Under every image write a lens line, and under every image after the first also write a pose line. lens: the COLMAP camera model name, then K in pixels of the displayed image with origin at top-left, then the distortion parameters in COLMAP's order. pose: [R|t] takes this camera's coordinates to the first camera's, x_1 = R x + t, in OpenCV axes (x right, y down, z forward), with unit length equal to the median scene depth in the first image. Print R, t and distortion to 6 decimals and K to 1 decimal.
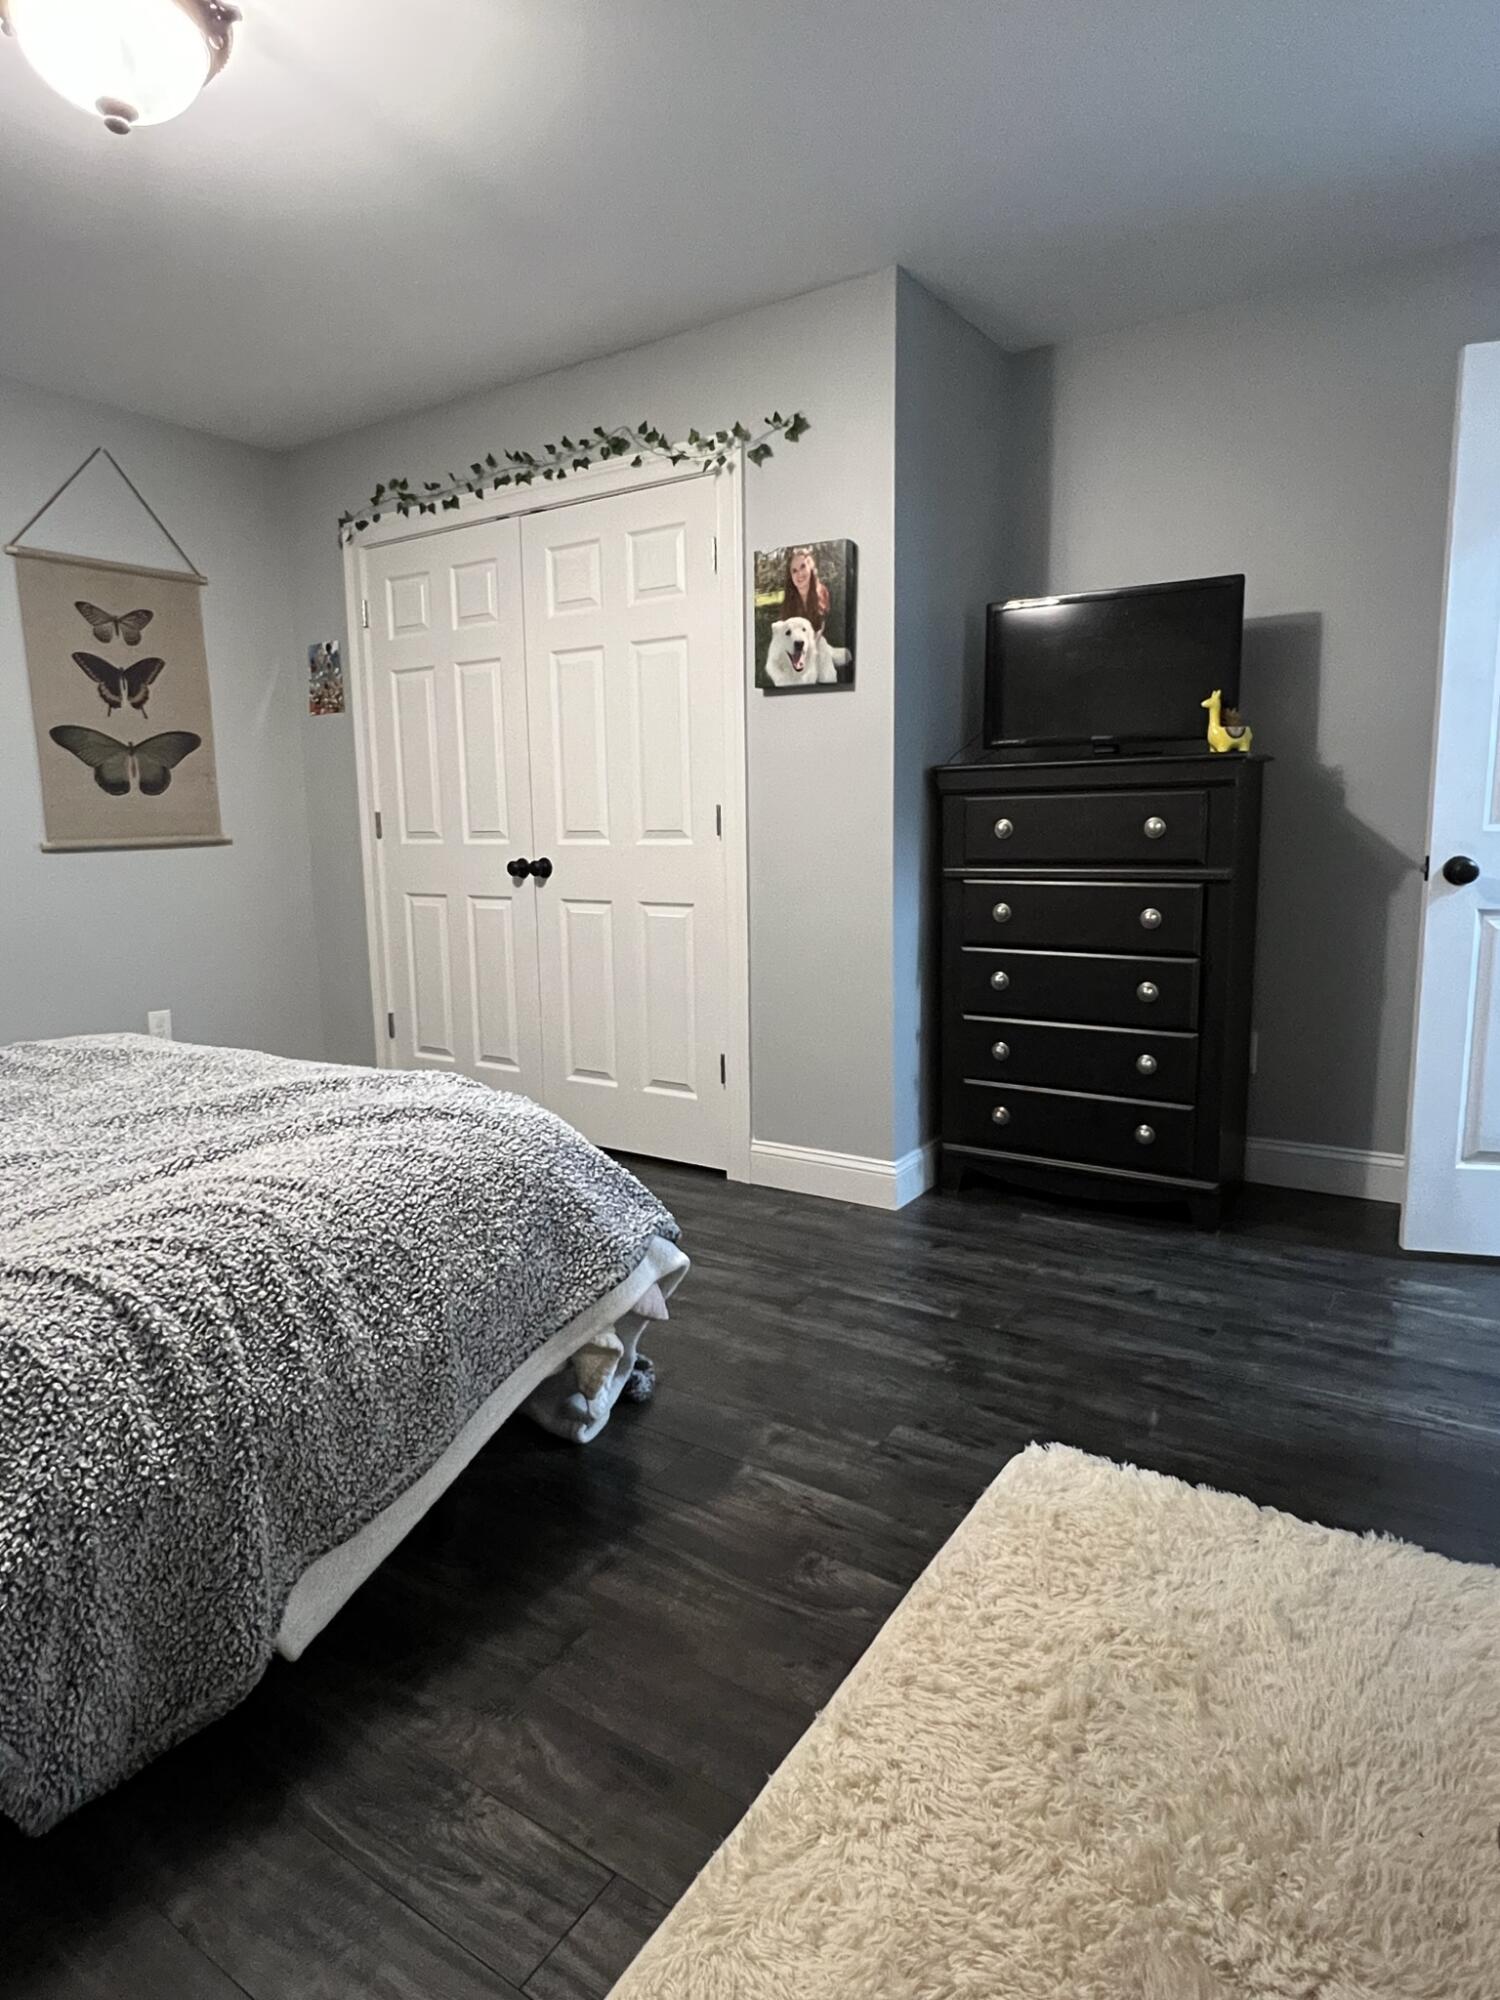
lens RADIAL K [[1135.6, 0, 750.0], [0, 1135.6, 1000.0], [0, 0, 1]] dist [0.003144, 0.000783]
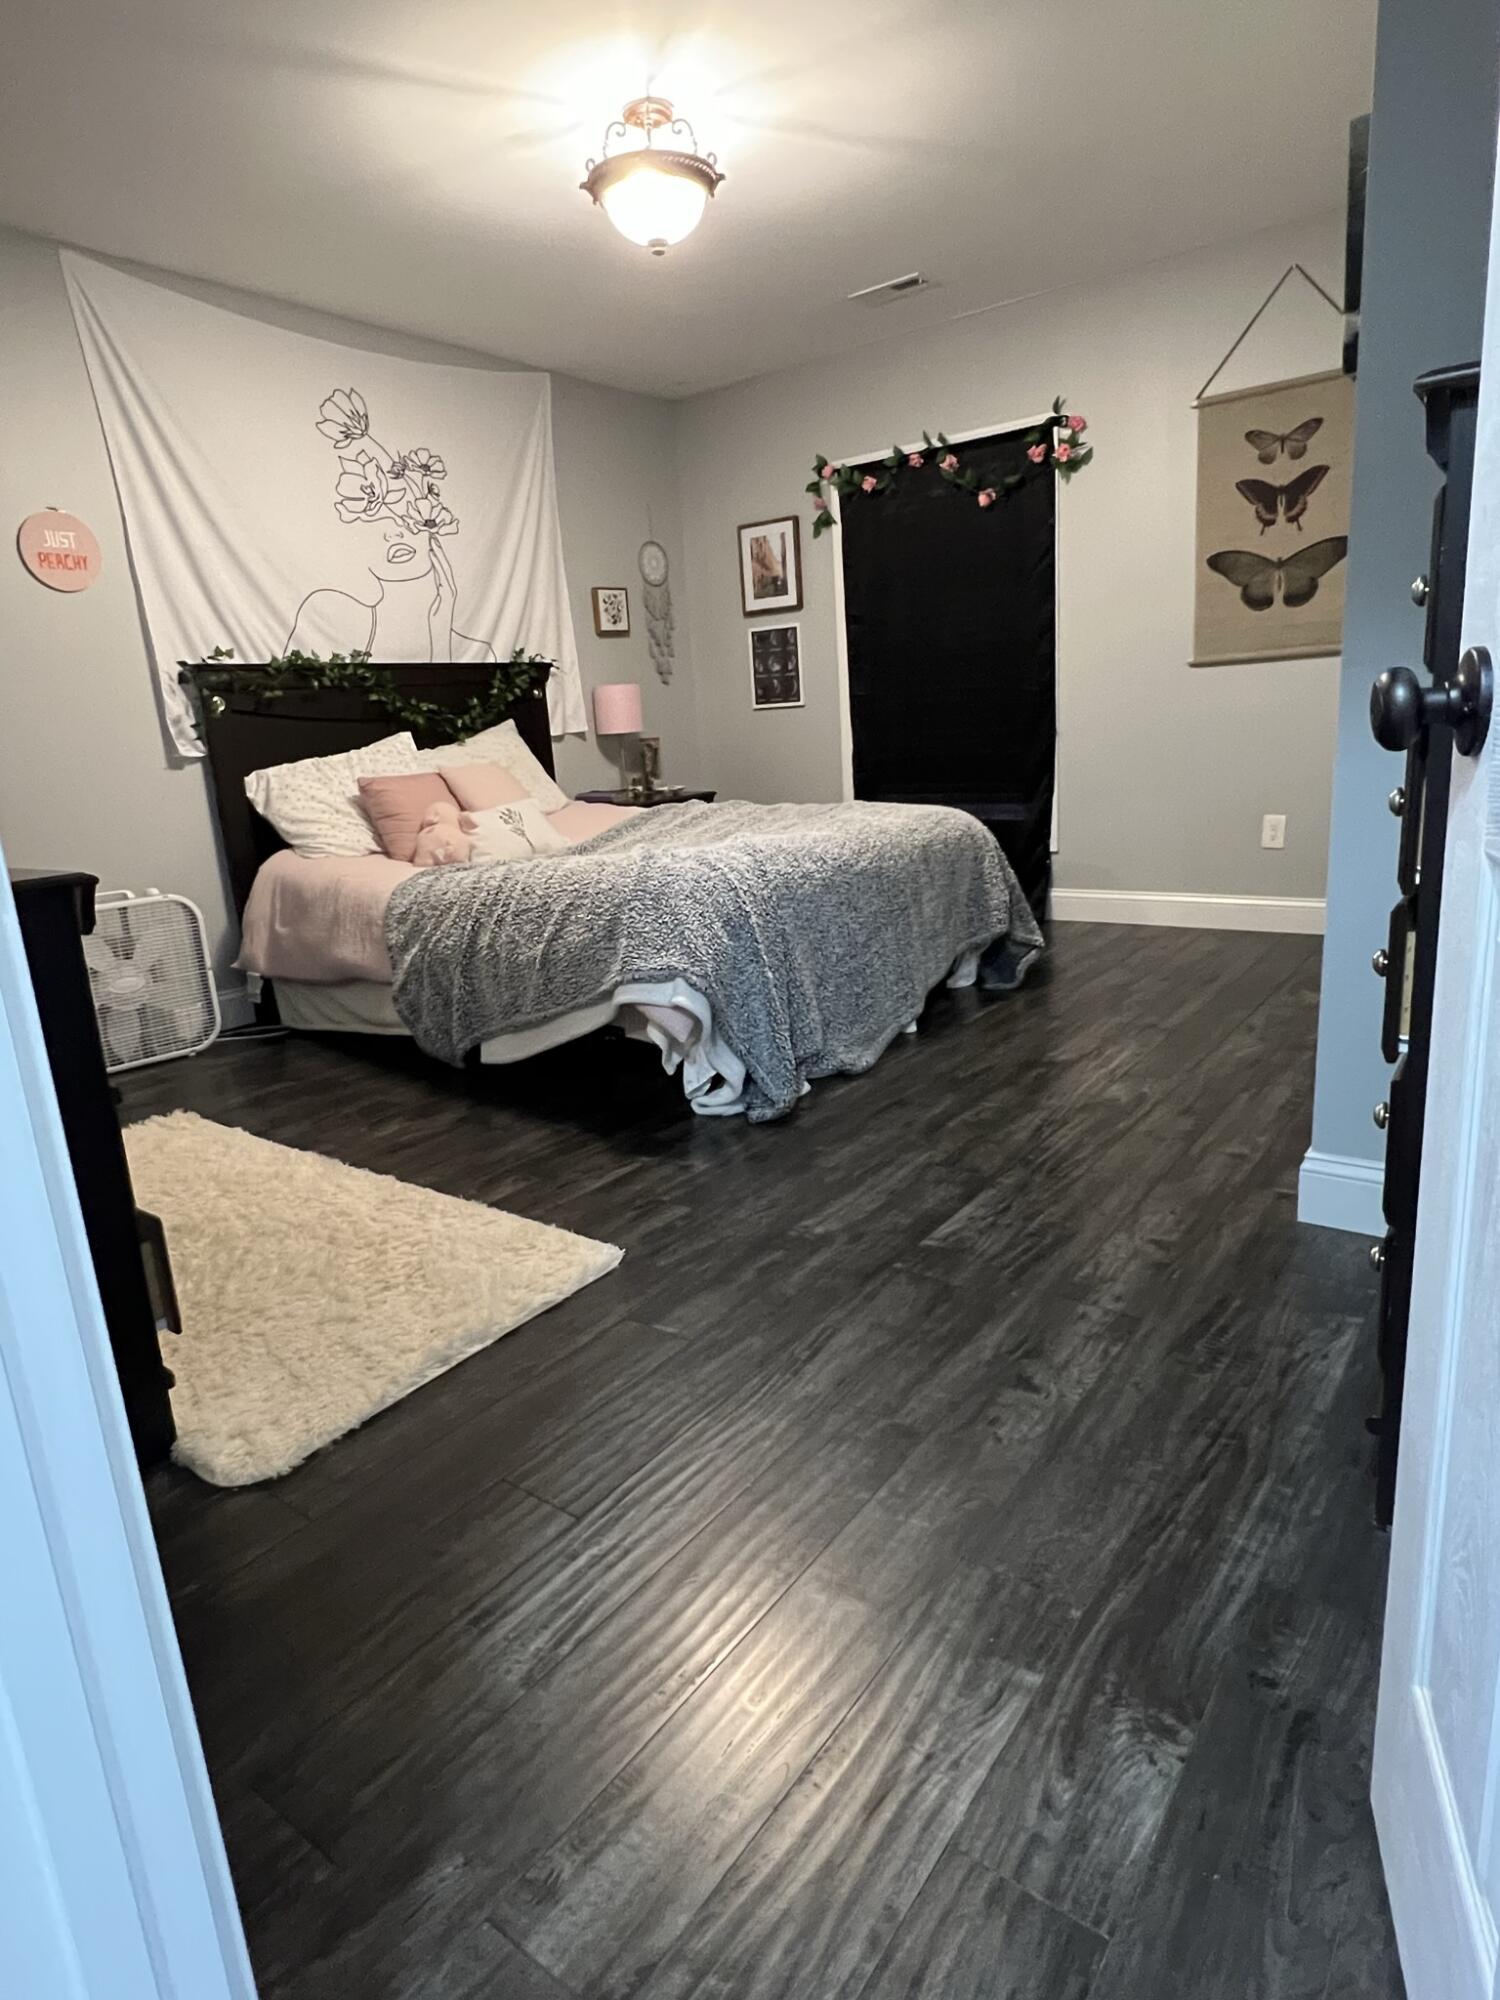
lens RADIAL K [[1135.6, 0, 750.0], [0, 1135.6, 1000.0], [0, 0, 1]] dist [0.003144, 0.000783]
pose [[-0.049722, 0.269773, -0.961639, 0.820453], [-0.093187, 0.957377, 0.273396, -0.097513], [0.994406, 0.103206, -0.022464, 0.754325]]
